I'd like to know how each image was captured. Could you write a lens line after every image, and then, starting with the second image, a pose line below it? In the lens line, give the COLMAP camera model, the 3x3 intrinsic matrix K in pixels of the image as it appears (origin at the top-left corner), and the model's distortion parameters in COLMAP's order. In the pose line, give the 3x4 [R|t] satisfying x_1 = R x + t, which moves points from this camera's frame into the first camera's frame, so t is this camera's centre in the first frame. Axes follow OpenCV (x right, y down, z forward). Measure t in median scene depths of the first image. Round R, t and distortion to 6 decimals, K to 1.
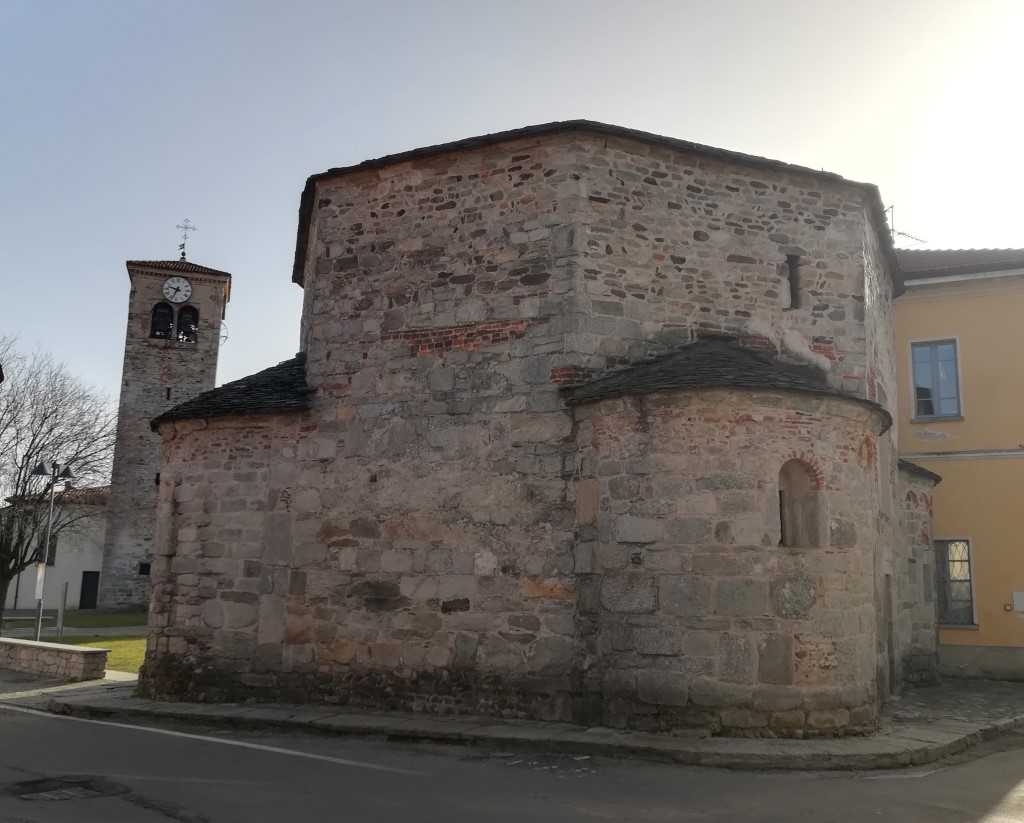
lens RADIAL K [[974.1, 0, 543.0], [0, 974.1, 407.9], [0, 0, 1]] dist [0.128925, -0.319186]
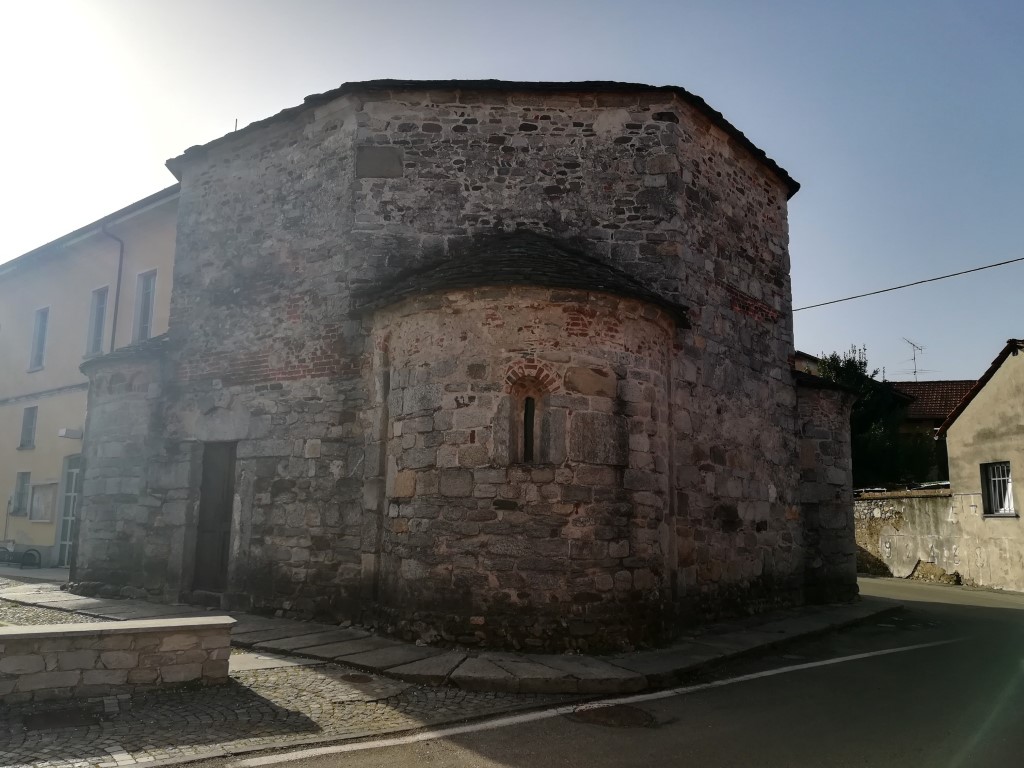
lens RADIAL K [[797.9, 0, 514.7], [0, 797.9, 384.6], [0, 0, 1]] dist [0.081561, -0.126467]
pose [[0.250107, 0.148587, 0.956749, -1.157110], [-0.192050, 0.976133, -0.101394, 0.189334], [-0.948980, -0.158384, 0.272674, 1.040931]]
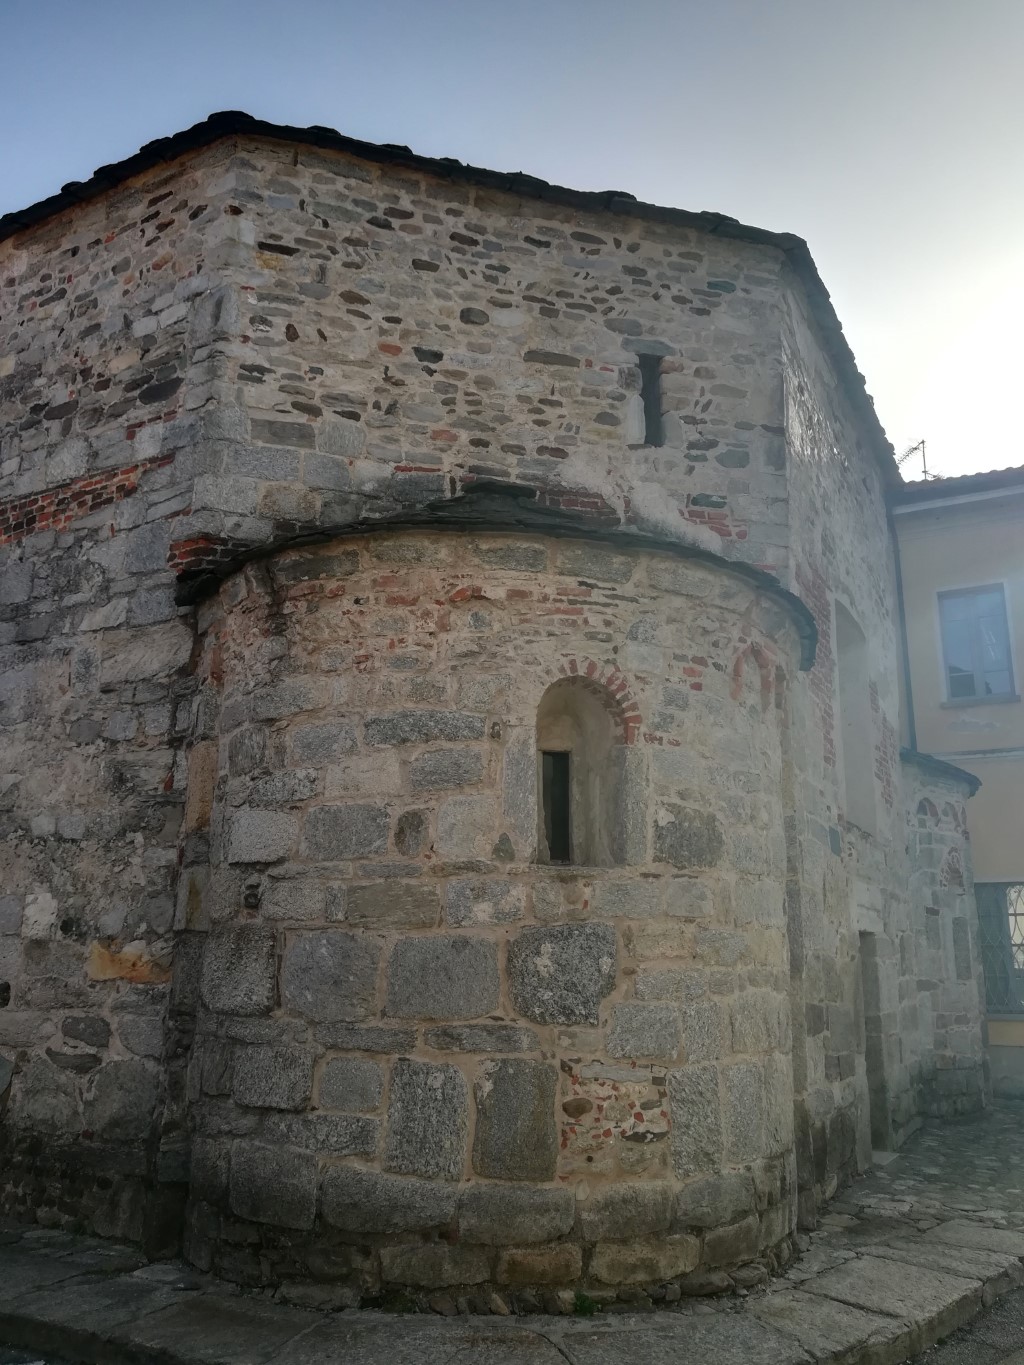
lens RADIAL K [[1063.7, 0, 512.0], [0, 1063.7, 682.5], [0, 0, 1]] dist [0.081561, -0.126467]
pose [[0.997324, -0.023029, -0.069383, 0.231872], [0.017963, 0.997187, -0.072773, 0.080780], [0.070864, 0.071332, 0.994932, 0.431932]]
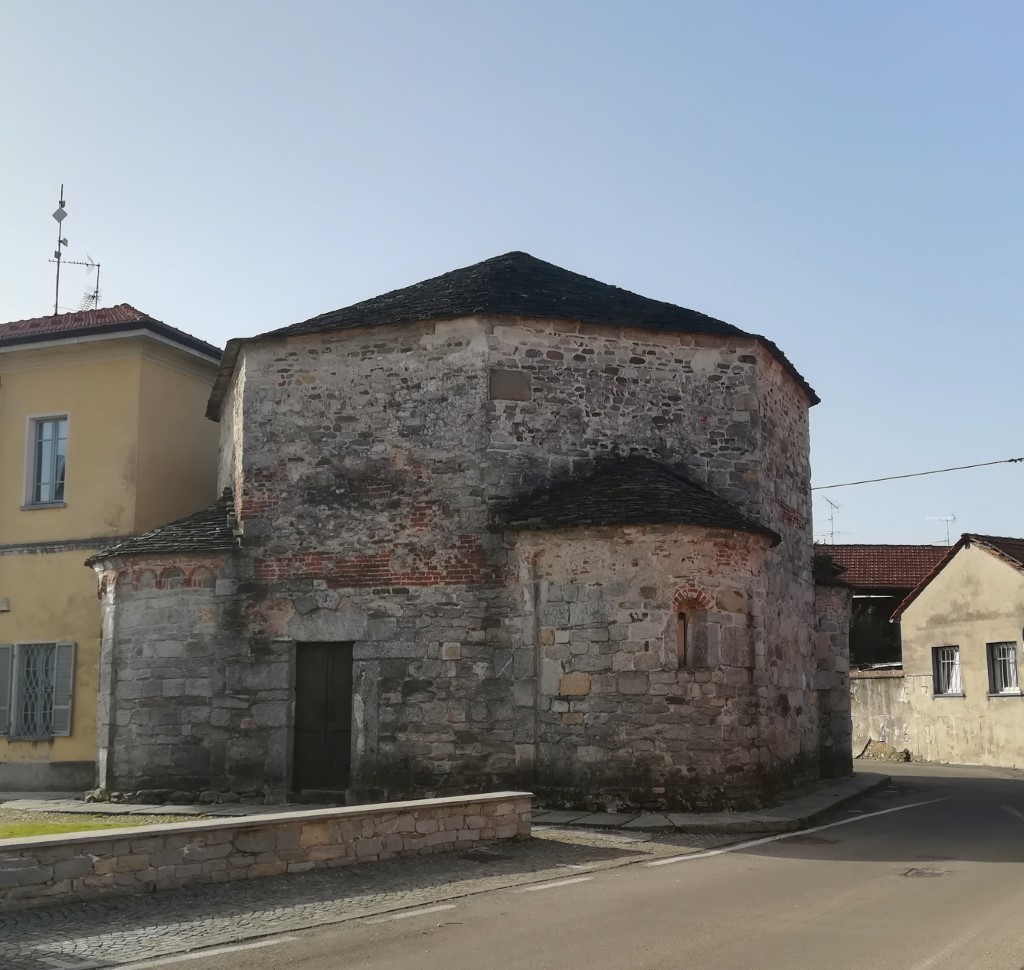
lens RADIAL K [[1175.3, 0, 631.6], [0, 1175.3, 556.9], [0, 0, 1]] dist [0.123711, -0.271346]
pose [[-0.089457, 0.110461, 0.989846, -1.779583], [-0.177128, 0.976224, -0.124949, 0.239274], [-0.980114, -0.186507, -0.067764, 1.387997]]
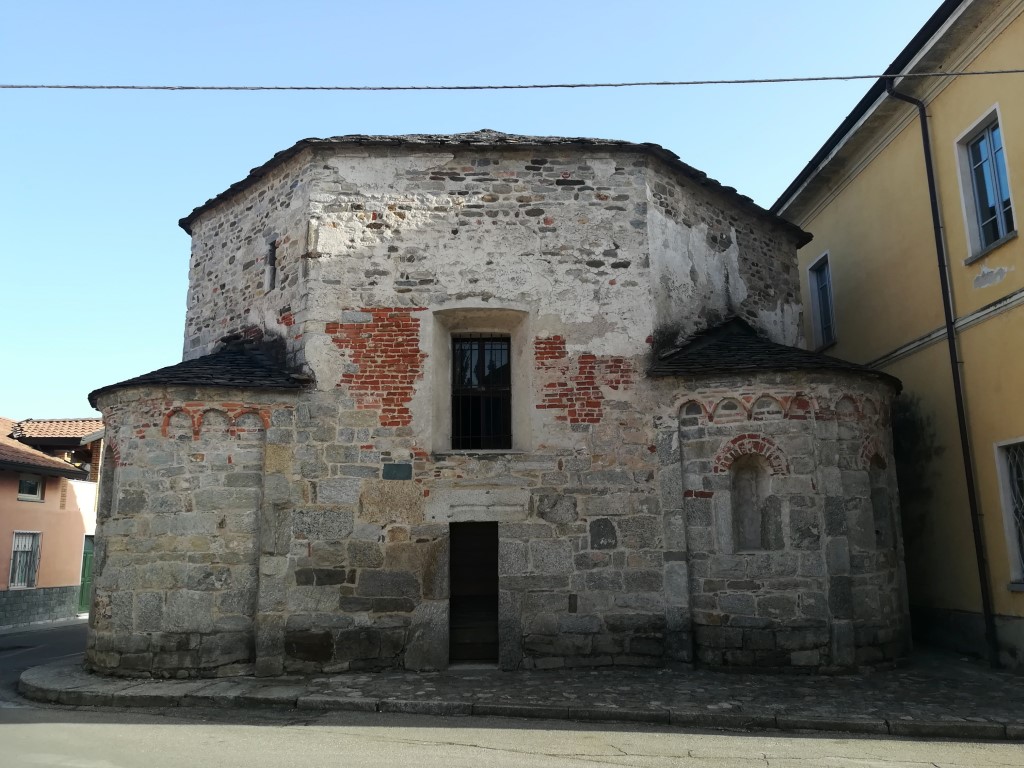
lens RADIAL K [[797.9, 0, 514.7], [0, 797.9, 384.6], [0, 0, 1]] dist [0.081561, -0.126467]
pose [[0.431165, -0.203615, -0.878998, 1.223061], [0.188648, 0.973016, -0.132859, 0.184090], [0.882332, -0.108537, 0.457942, 0.878278]]
